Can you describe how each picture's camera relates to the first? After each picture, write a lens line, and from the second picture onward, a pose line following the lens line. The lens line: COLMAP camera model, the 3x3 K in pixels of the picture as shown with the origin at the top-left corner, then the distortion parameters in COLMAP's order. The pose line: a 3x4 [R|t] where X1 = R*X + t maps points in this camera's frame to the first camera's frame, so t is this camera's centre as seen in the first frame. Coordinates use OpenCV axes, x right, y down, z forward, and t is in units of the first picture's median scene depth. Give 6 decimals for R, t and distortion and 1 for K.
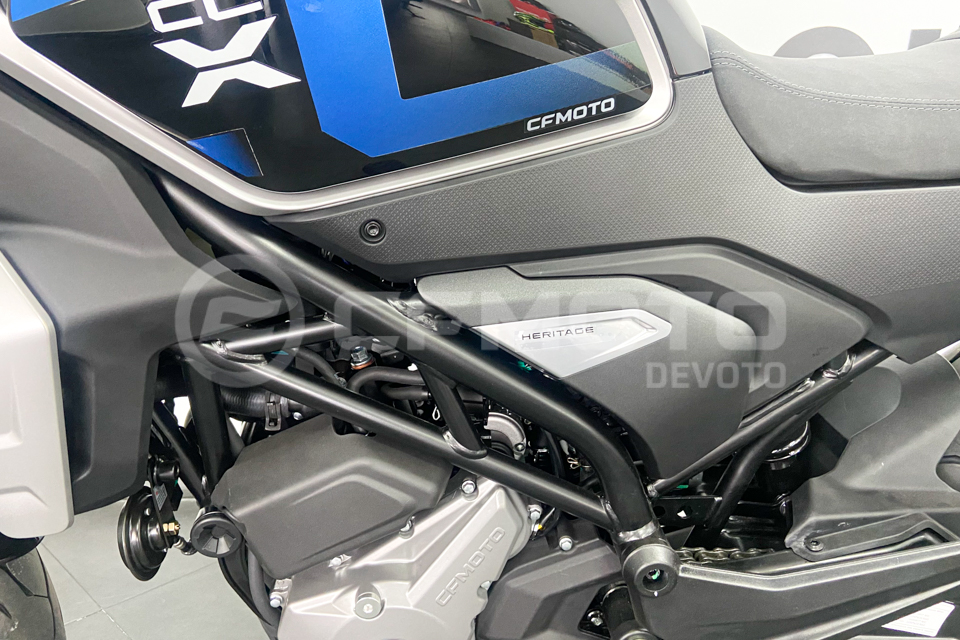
lens RADIAL K [[734.9, 0, 474.2], [0, 734.9, 314.0], [0, 0, 1]] dist [0.094240, -0.101655]
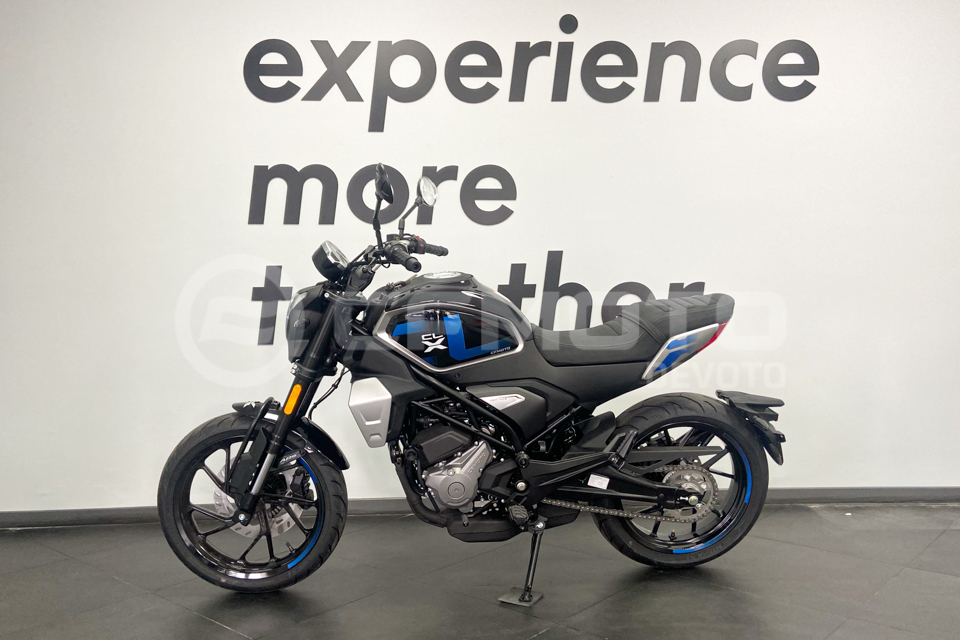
lens RADIAL K [[734.9, 0, 474.5], [0, 734.9, 351.4], [0, 0, 1]] dist [0.094240, -0.101655]
pose [[0.999168, 0.002287, 0.040710, -0.190858], [0.004022, 0.988028, -0.154222, 0.388262], [-0.040575, 0.154258, 0.987197, -3.105876]]
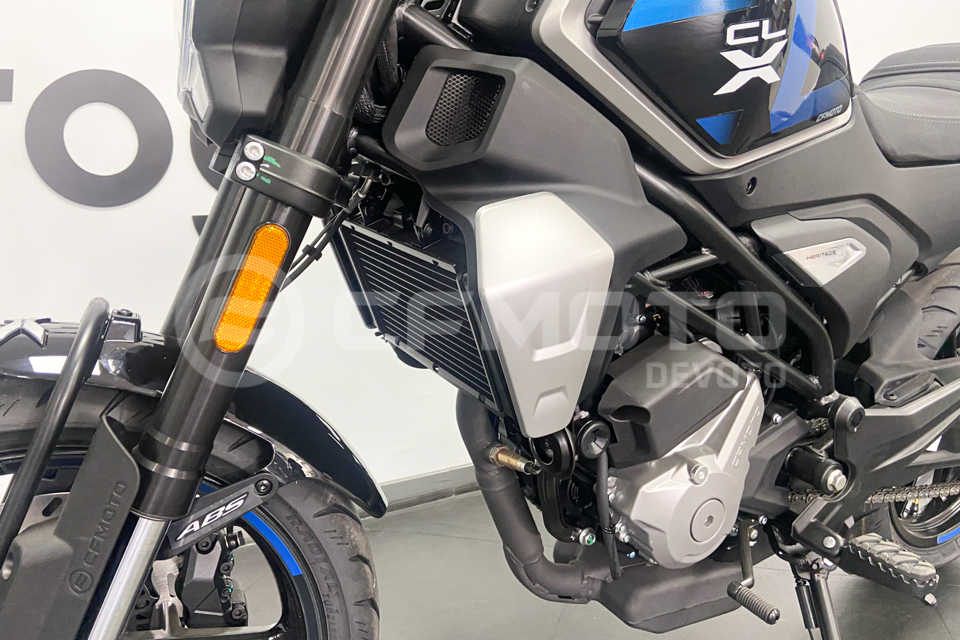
lens RADIAL K [[734.9, 0, 439.8], [0, 734.9, 305.0], [0, 0, 1]] dist [0.094240, -0.101655]
pose [[0.906480, -0.073719, 0.415764, -1.188256], [0.116747, 0.990015, -0.079002, 0.151324], [-0.405788, 0.120153, 0.906035, -0.068577]]
